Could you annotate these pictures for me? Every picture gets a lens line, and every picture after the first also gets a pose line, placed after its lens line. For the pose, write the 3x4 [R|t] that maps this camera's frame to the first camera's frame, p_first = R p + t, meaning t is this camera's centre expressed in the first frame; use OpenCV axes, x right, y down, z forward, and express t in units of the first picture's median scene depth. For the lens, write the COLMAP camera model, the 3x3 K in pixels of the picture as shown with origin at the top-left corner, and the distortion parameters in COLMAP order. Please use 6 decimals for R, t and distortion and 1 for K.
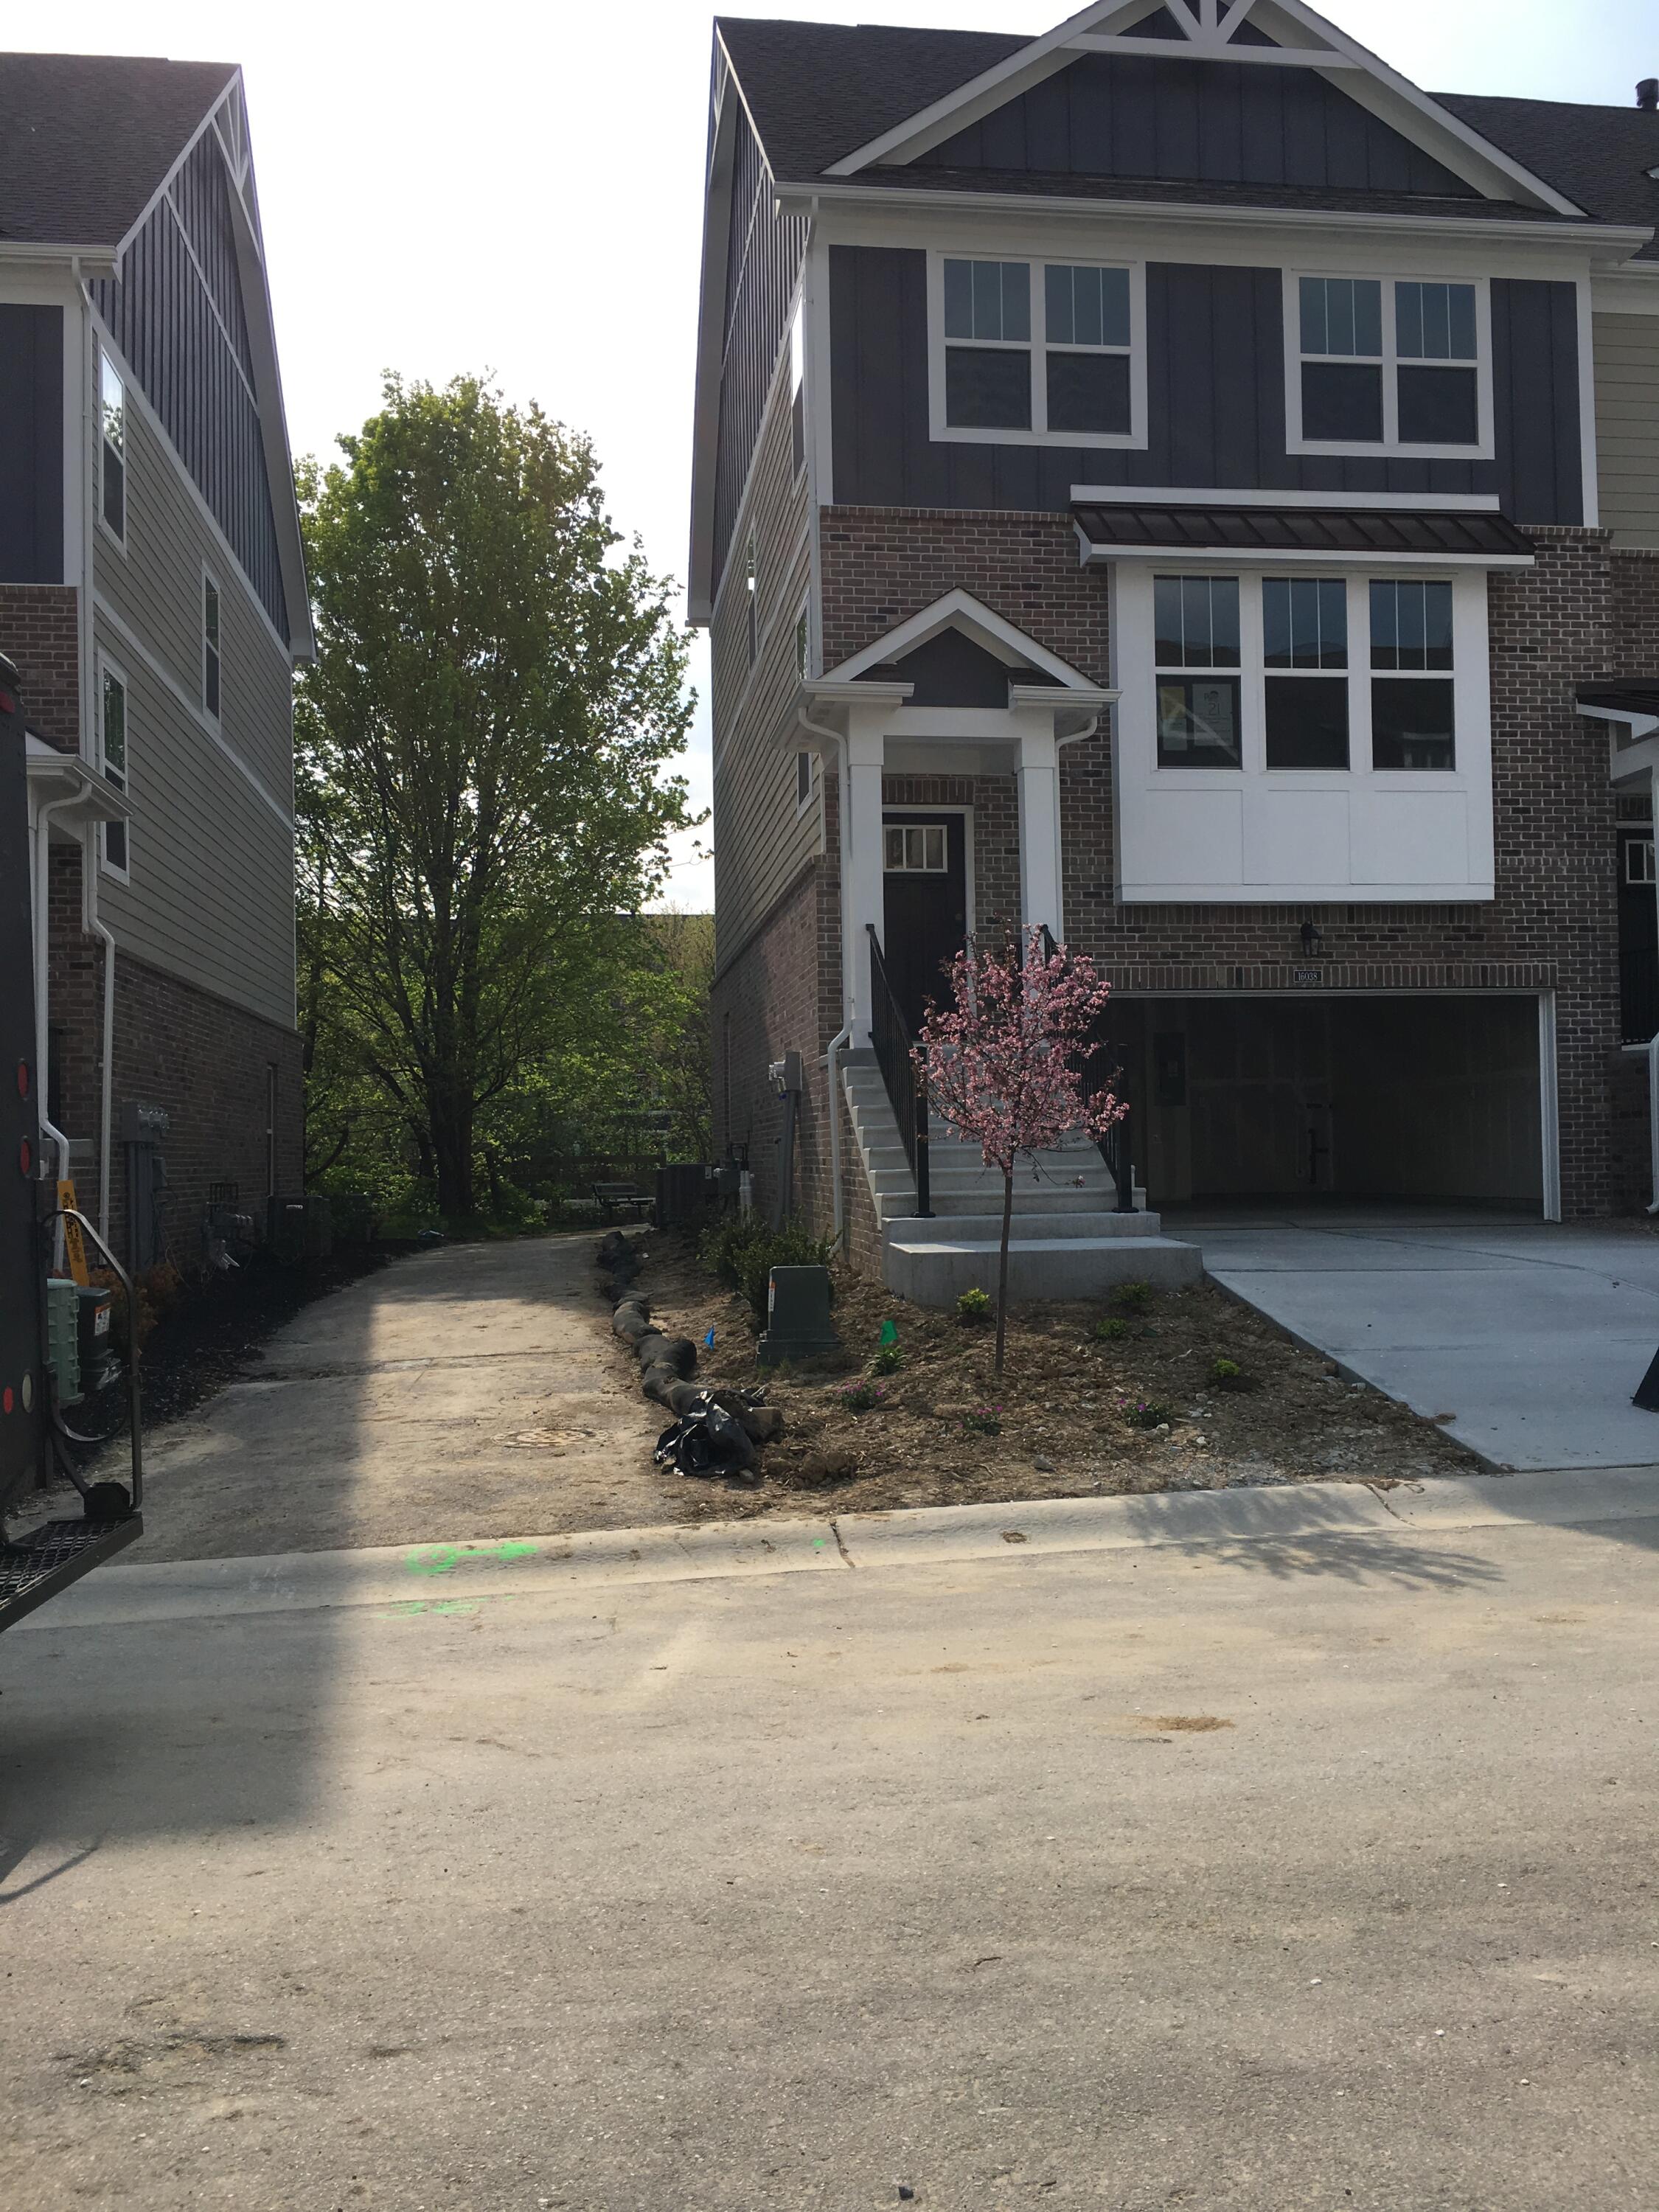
lens RADIAL K [[1922.6, 0, 829.5], [0, 1922.6, 1106.0], [0, 0, 1]] dist [0.075063, -0.152676]
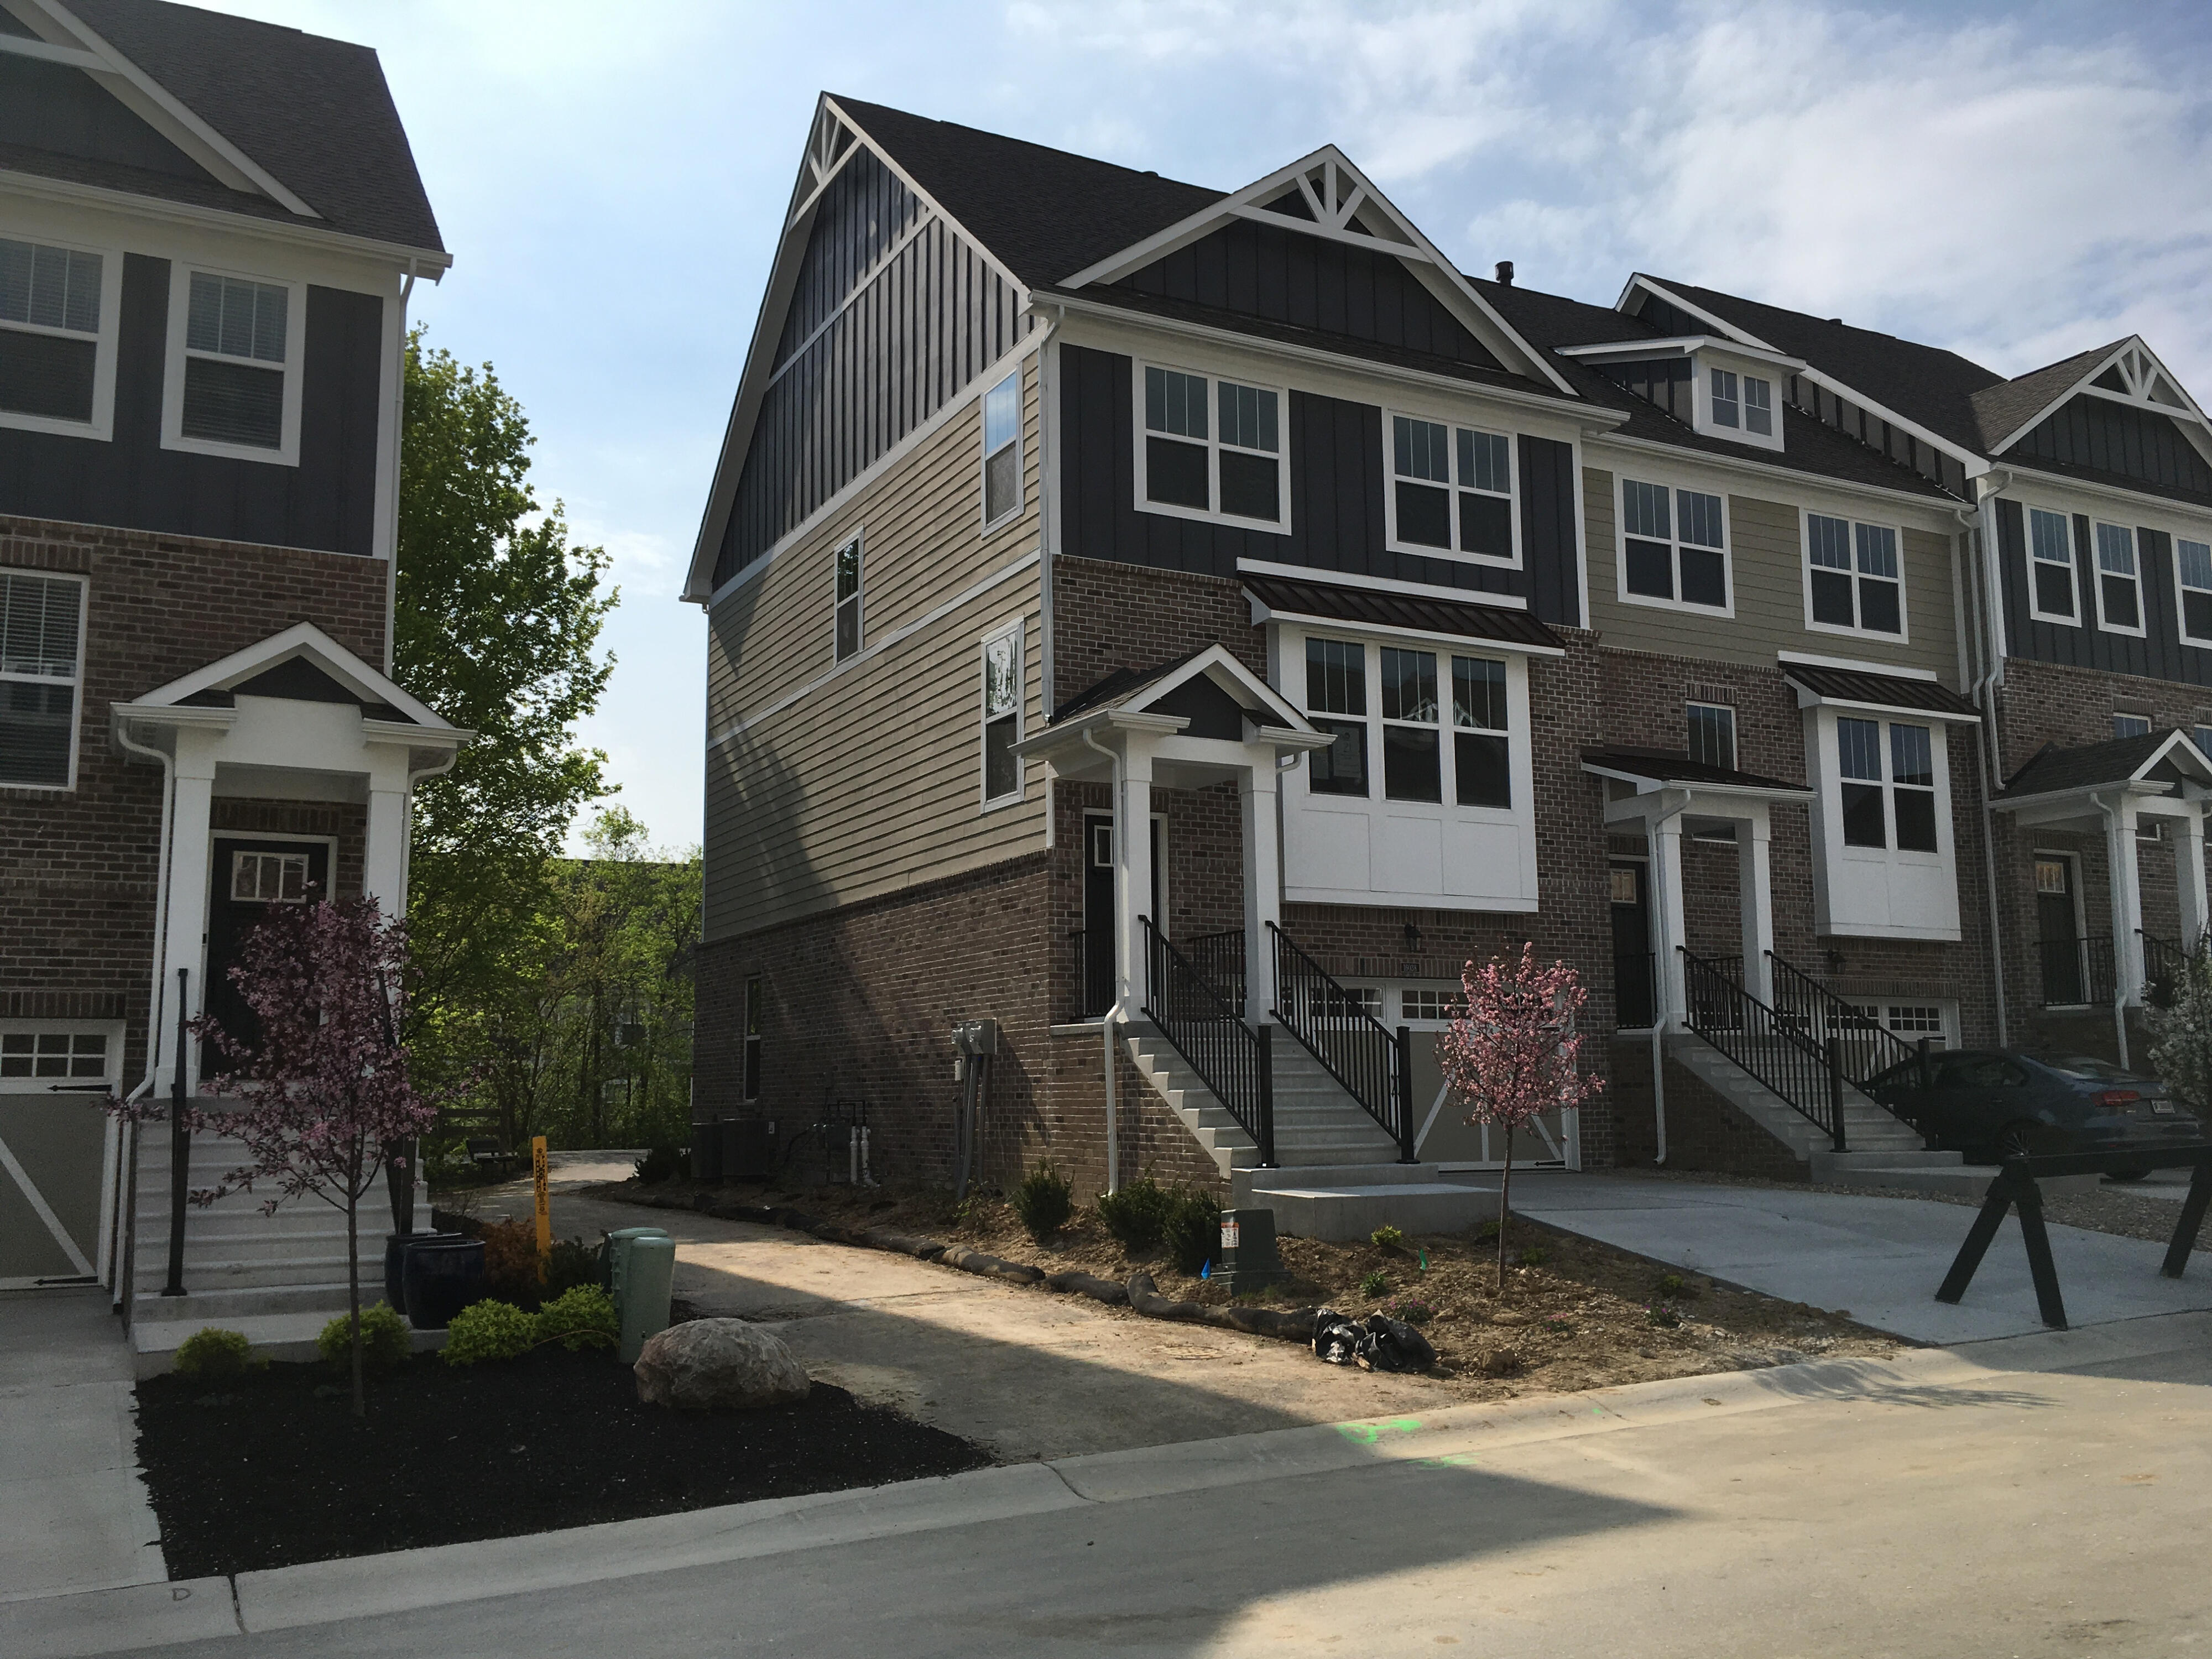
lens RADIAL K [[1892.1, 0, 1106.0], [0, 1892.1, 829.5], [0, 0, 1]] dist [-0.003155, -0.012673]
pose [[0.941455, 0.056550, 0.332363, -0.335337], [-0.015311, 0.991987, -0.125413, -0.001047], [-0.336792, 0.112981, 0.934776, -0.062939]]
